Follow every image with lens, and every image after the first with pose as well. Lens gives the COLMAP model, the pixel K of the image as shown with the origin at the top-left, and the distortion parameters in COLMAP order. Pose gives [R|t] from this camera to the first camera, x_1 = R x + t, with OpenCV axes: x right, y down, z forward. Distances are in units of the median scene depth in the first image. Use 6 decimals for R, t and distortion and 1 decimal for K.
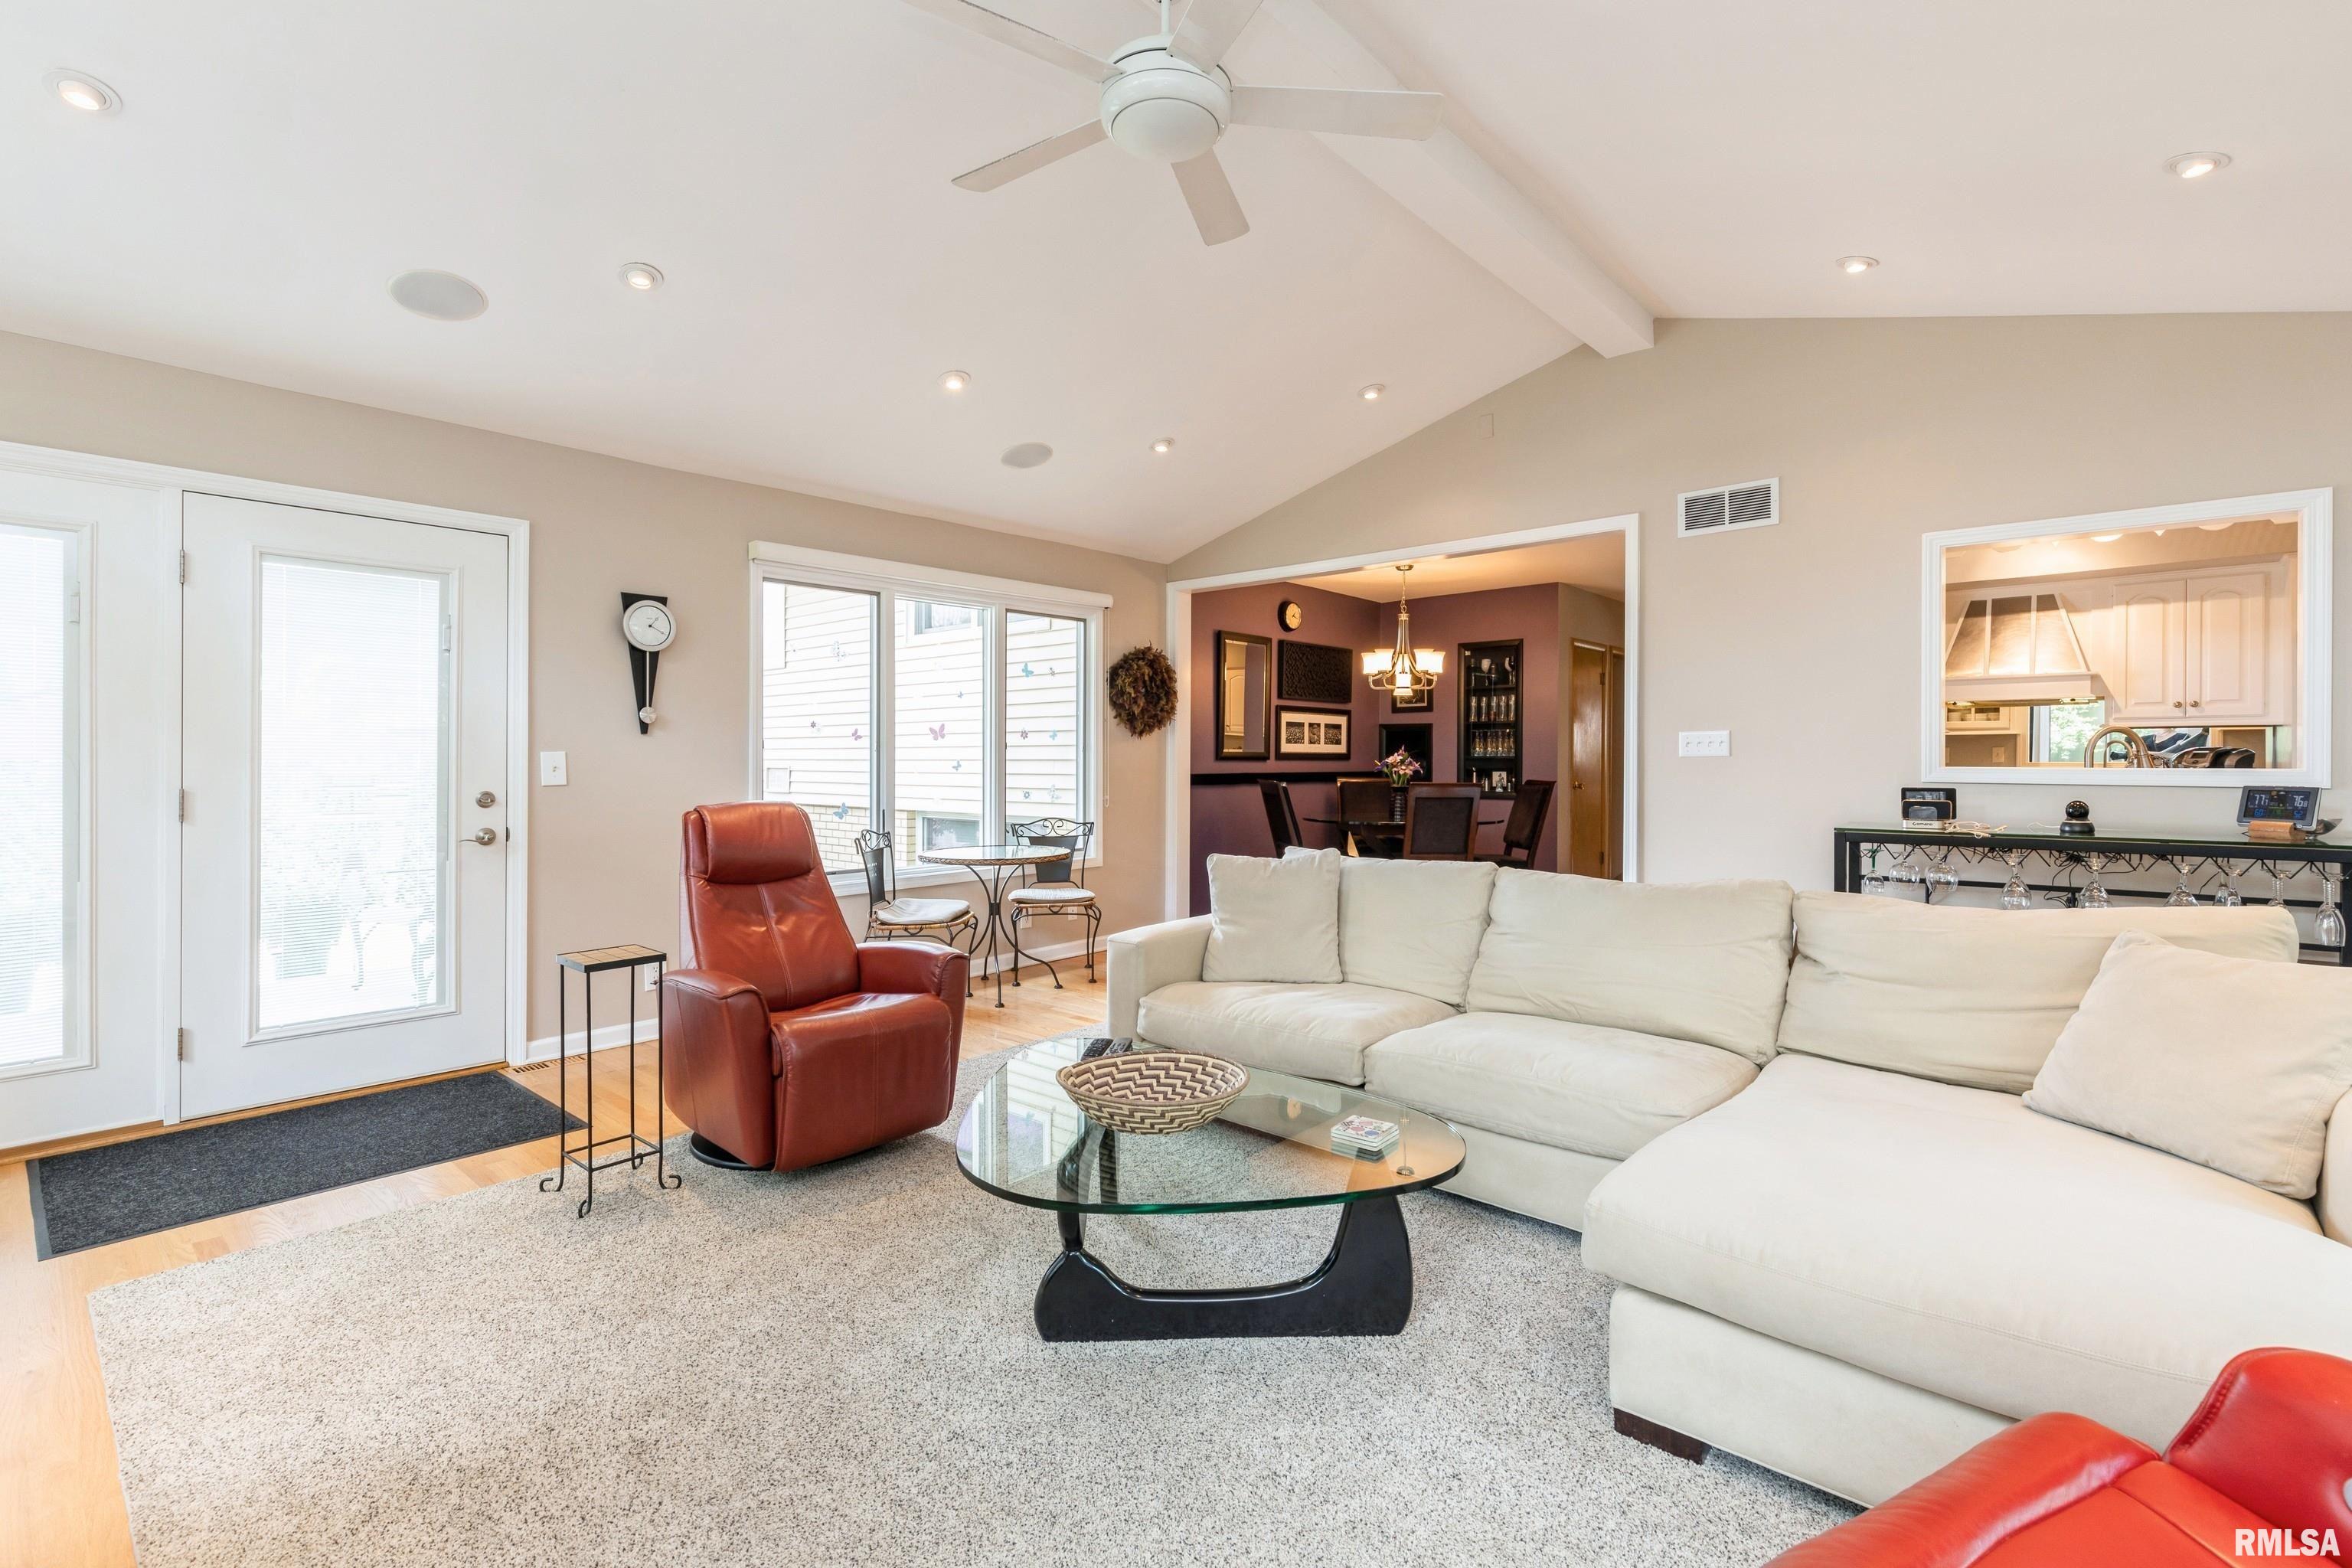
lens RADIAL K [[1058.8, 0, 1180.4], [0, 1058.8, 767.0], [0, 0, 1]] dist [0.005124, -0.001085]
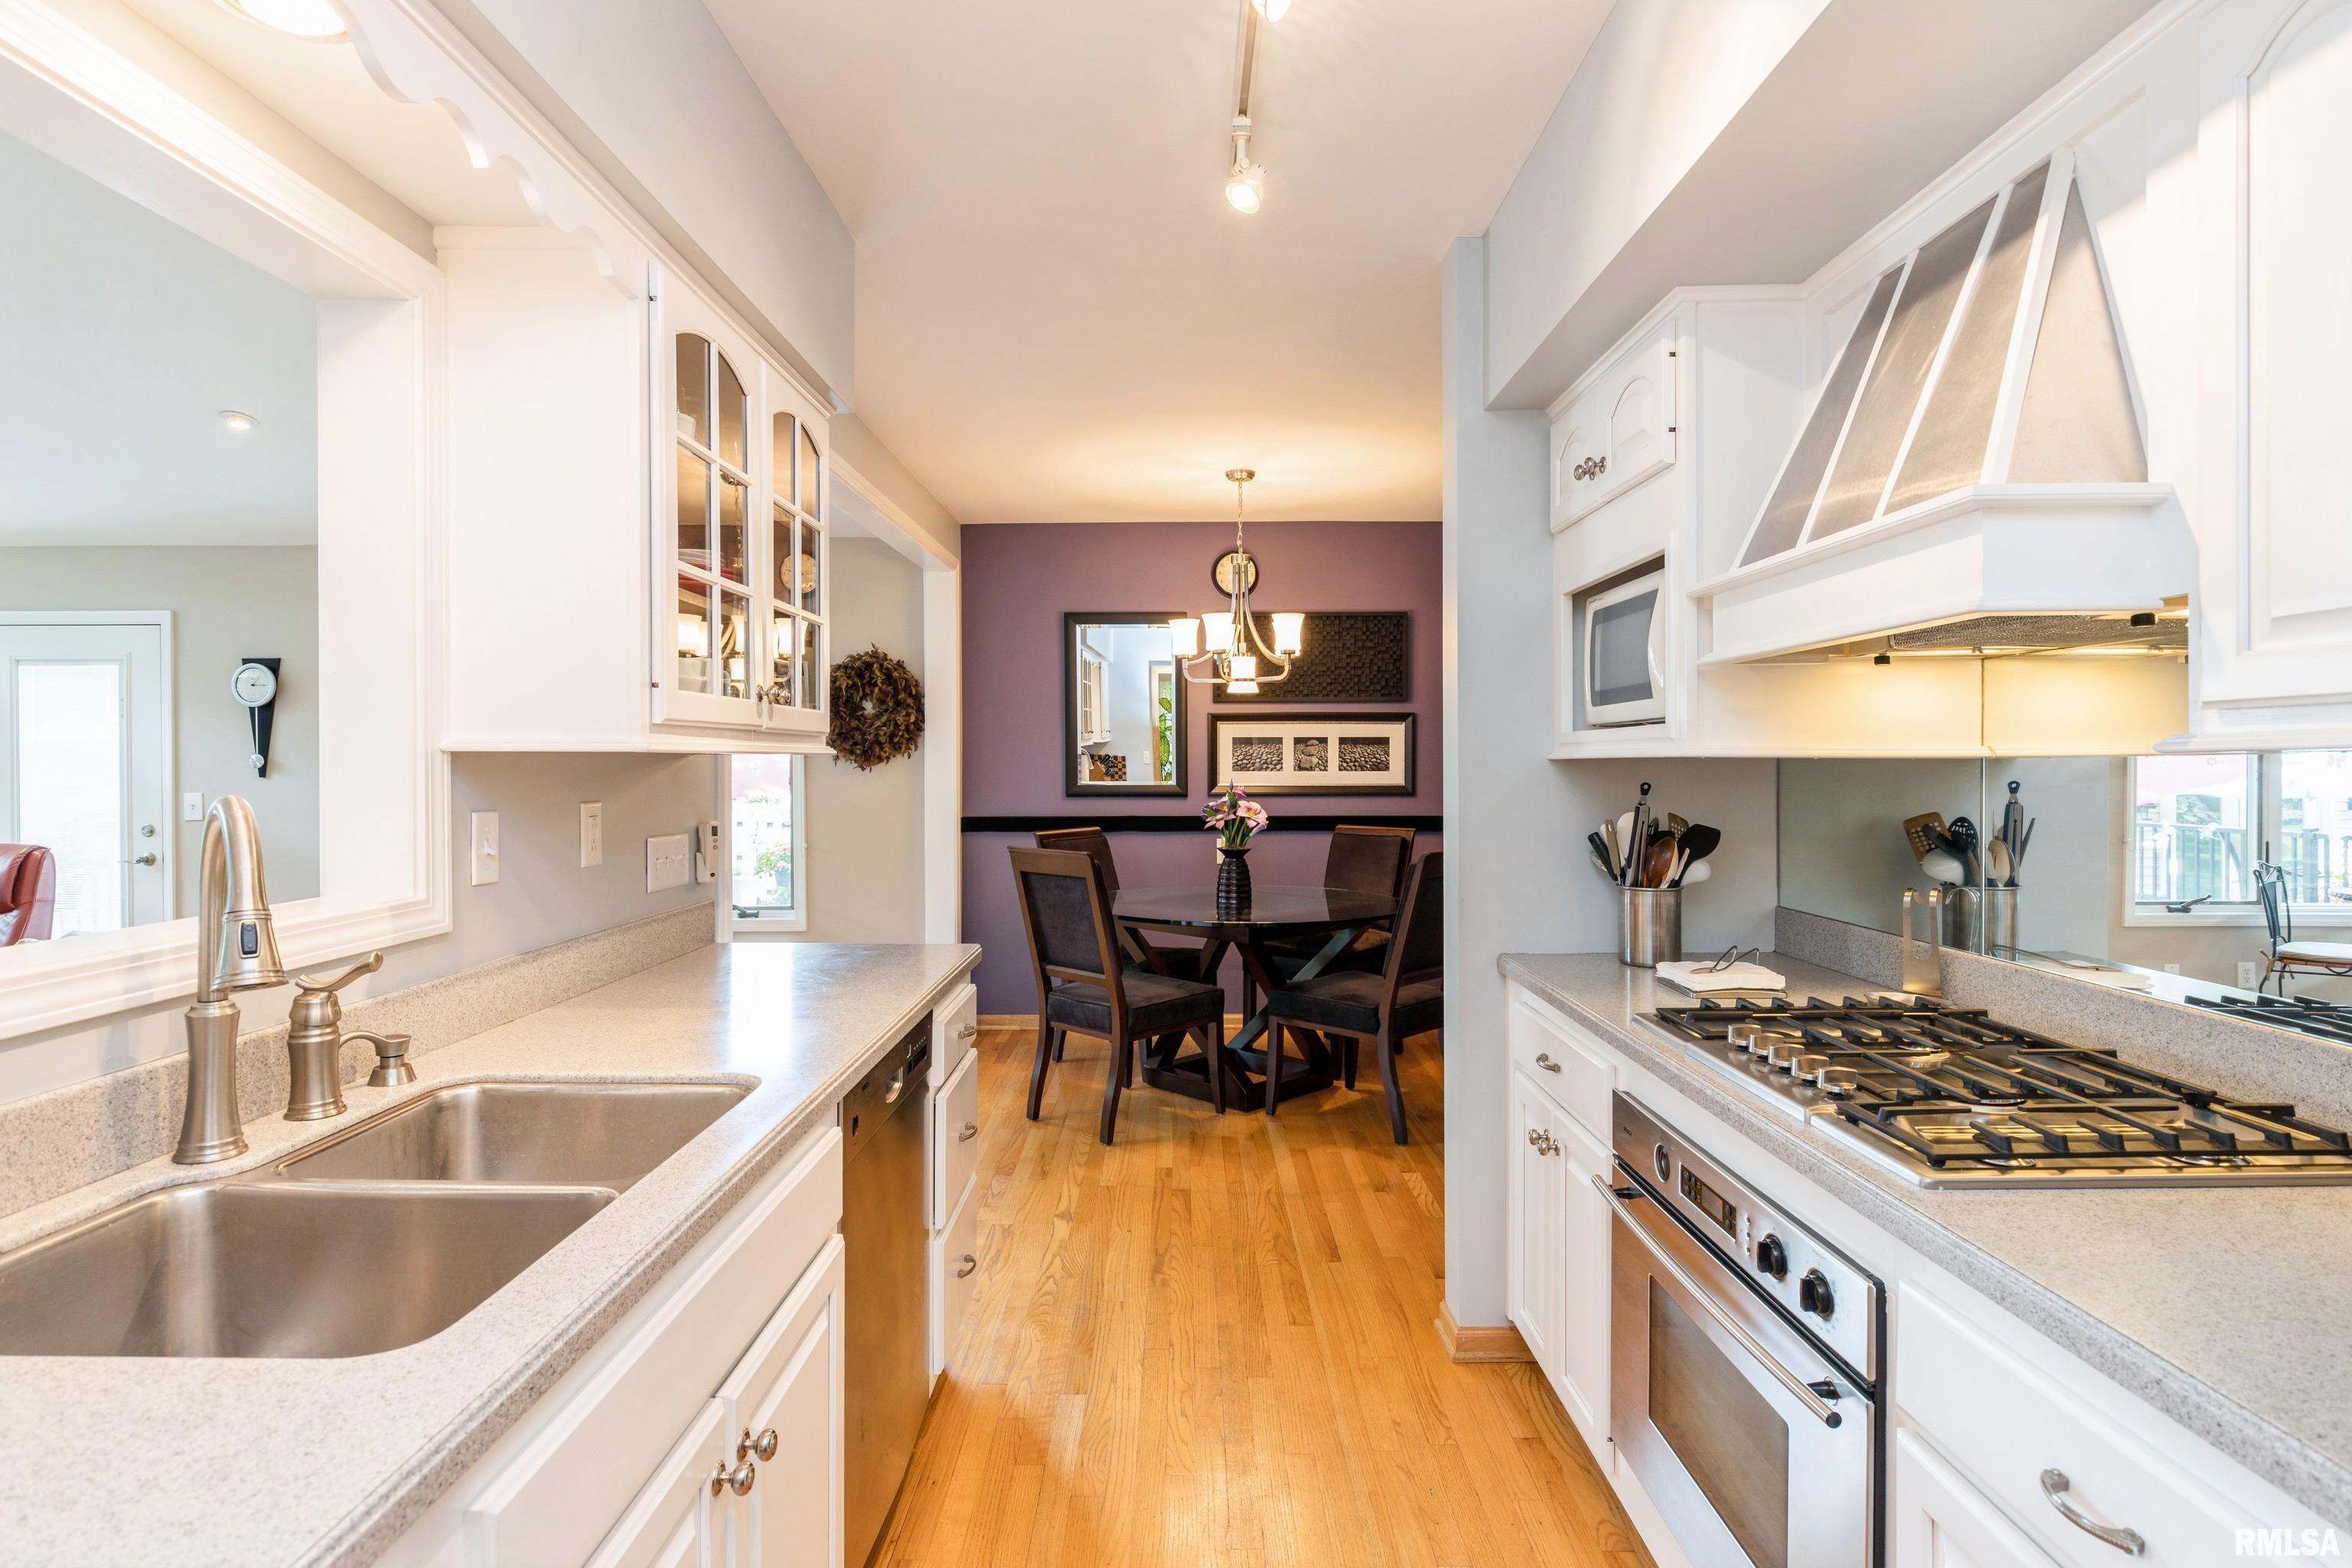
lens RADIAL K [[1209.2, 0, 1172.8], [0, 1209.2, 780.9], [0, 0, 1]] dist [0.001340, -0.000007]
pose [[0.647161, 0.009988, -0.762288, 0.687956], [-0.002739, 0.999938, 0.010777, -0.025950], [0.762348, -0.004886, 0.647149, 0.534736]]
